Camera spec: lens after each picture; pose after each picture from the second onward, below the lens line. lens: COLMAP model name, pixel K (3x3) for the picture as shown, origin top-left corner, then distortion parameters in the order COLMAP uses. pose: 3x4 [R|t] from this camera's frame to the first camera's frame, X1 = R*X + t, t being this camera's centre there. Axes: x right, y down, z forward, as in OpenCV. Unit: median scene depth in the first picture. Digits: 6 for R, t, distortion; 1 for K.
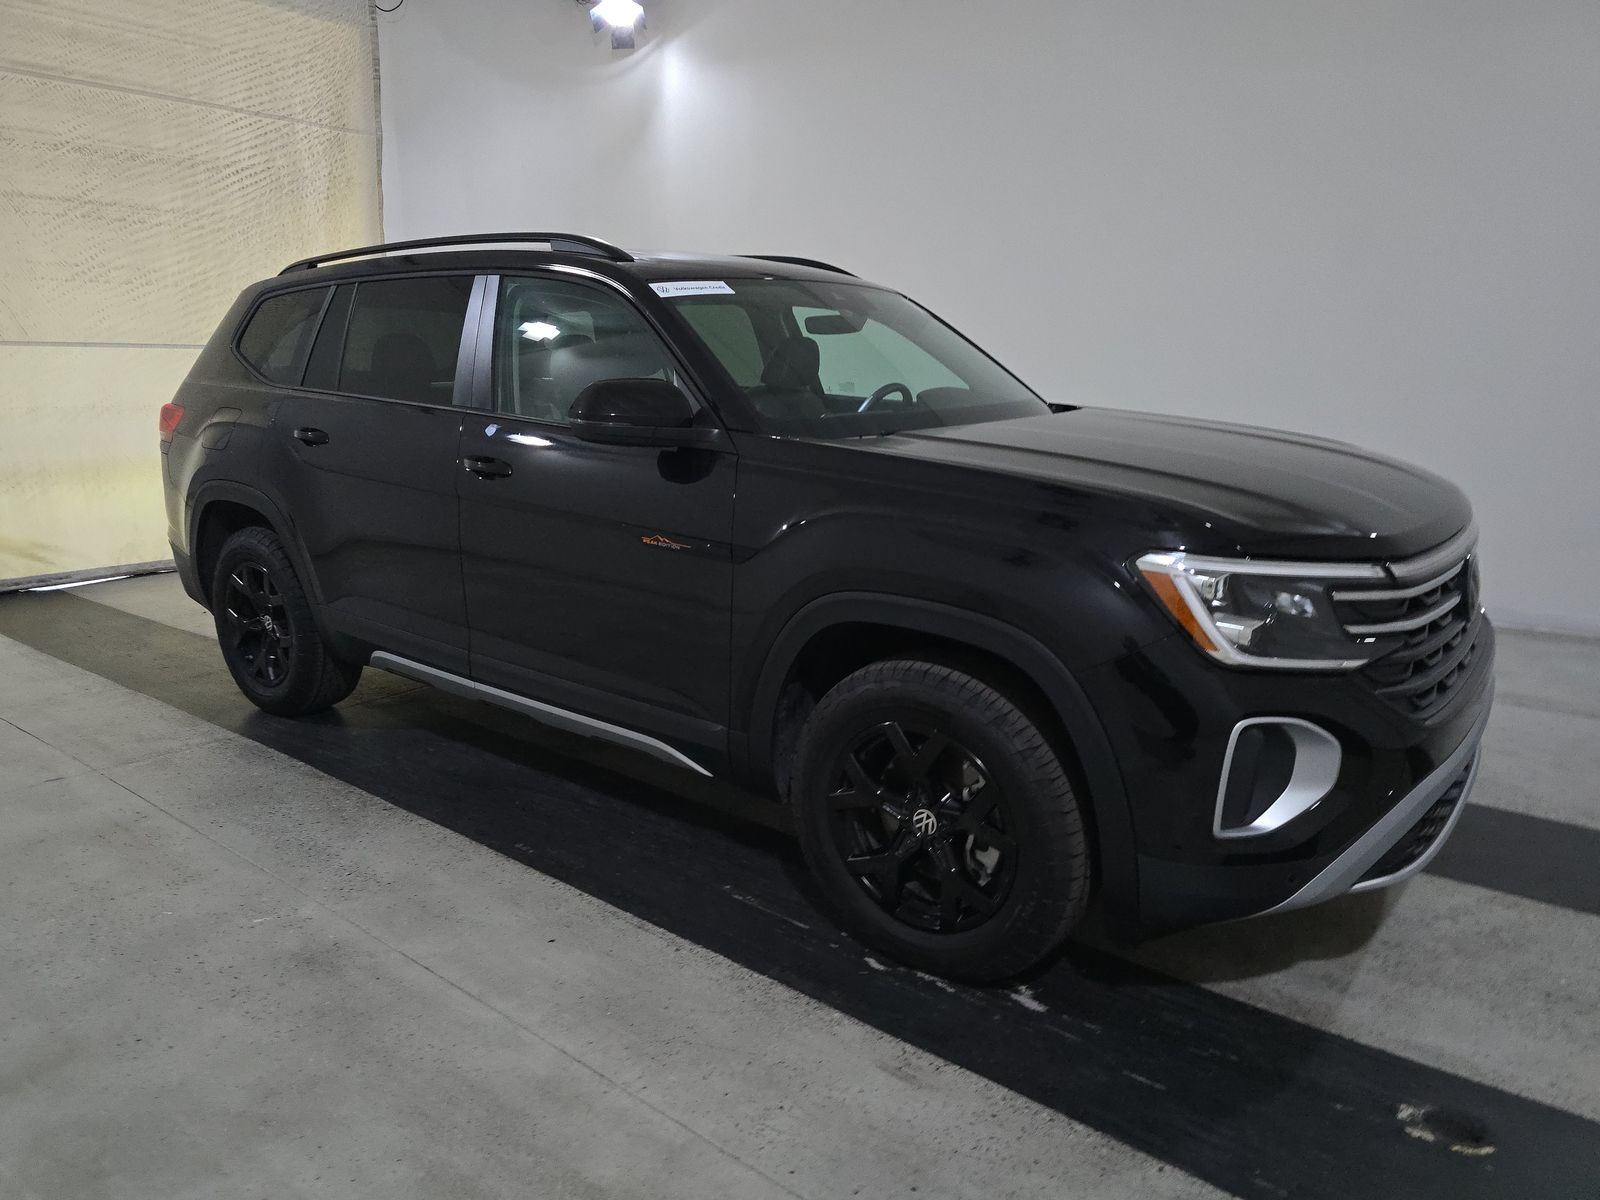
lens RADIAL K [[1077.5, 0, 796.2], [0, 1077.5, 598.7], [0, 0, 1]] dist [0.014779, -0.021075]
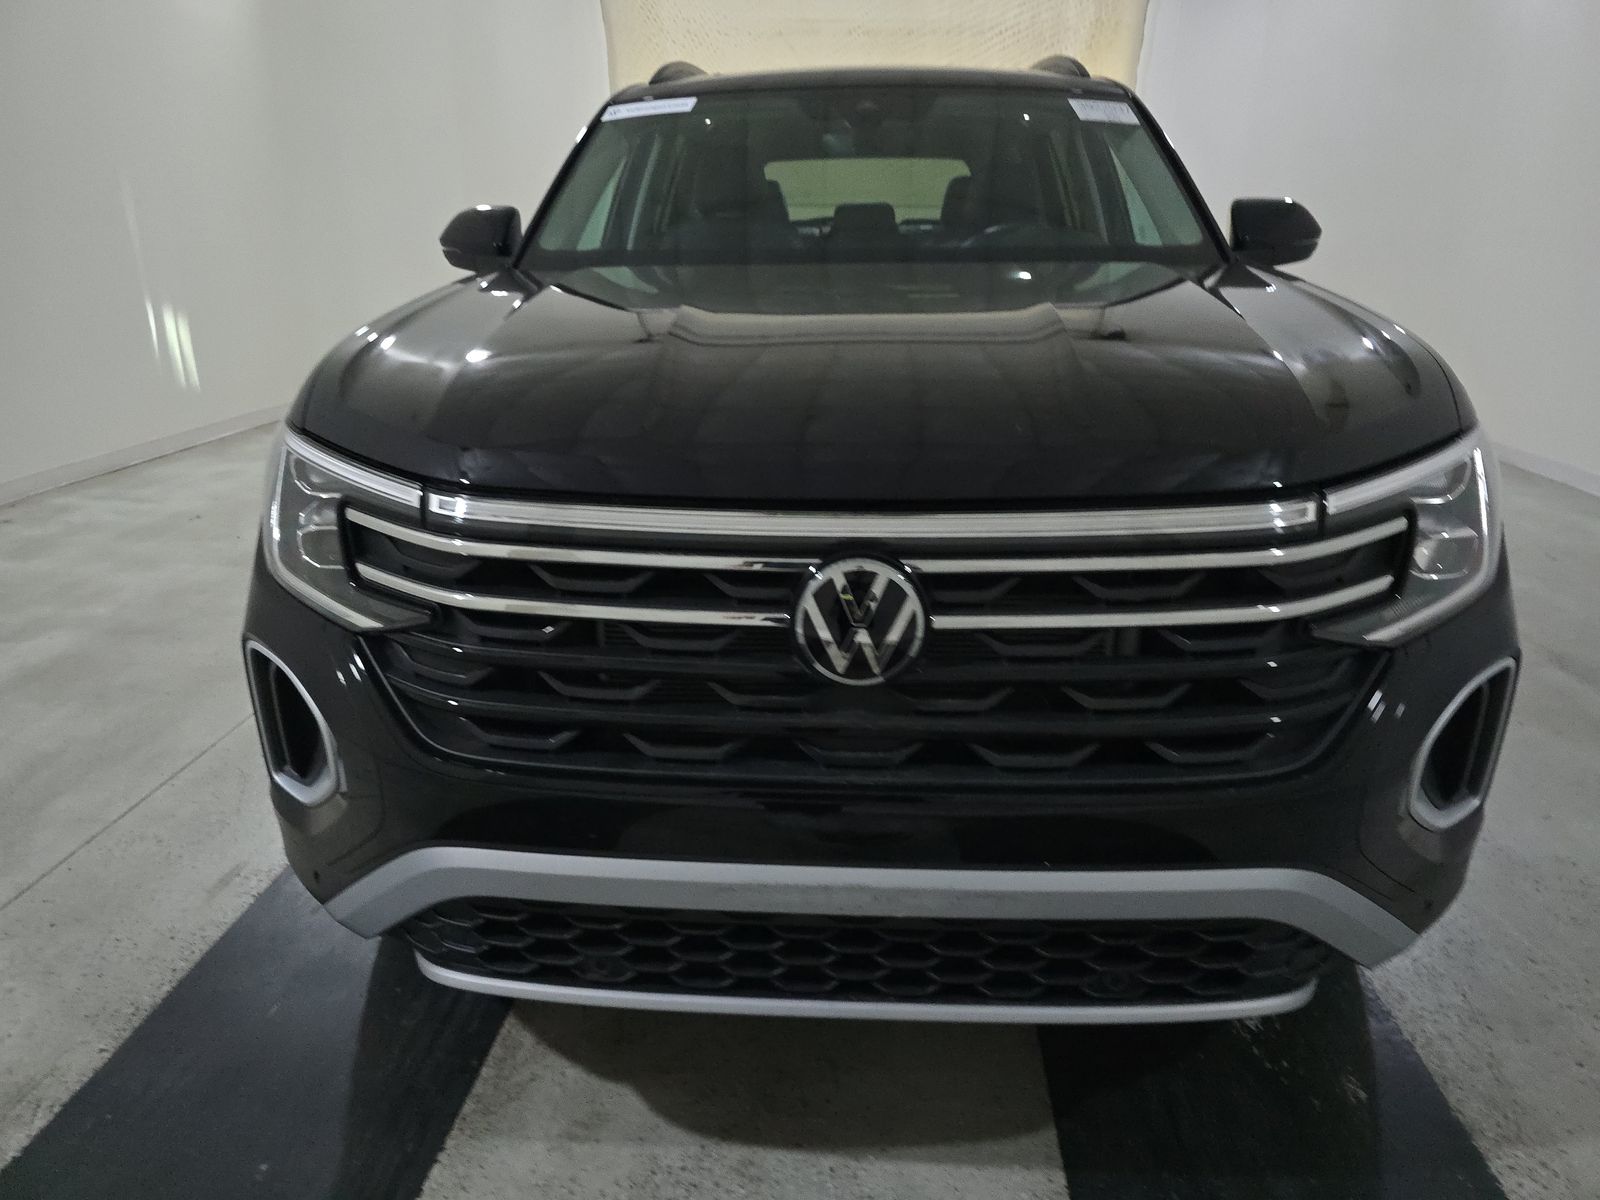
lens RADIAL K [[1077.5, 0, 796.1], [0, 1077.5, 604.5], [0, 0, 1]] dist [0.014779, -0.021075]
pose [[0.571264, 0.268949, -0.775450, 1.005905], [-0.180100, 0.962838, 0.201264, -0.112421], [0.800763, 0.024684, 0.598473, 0.698792]]
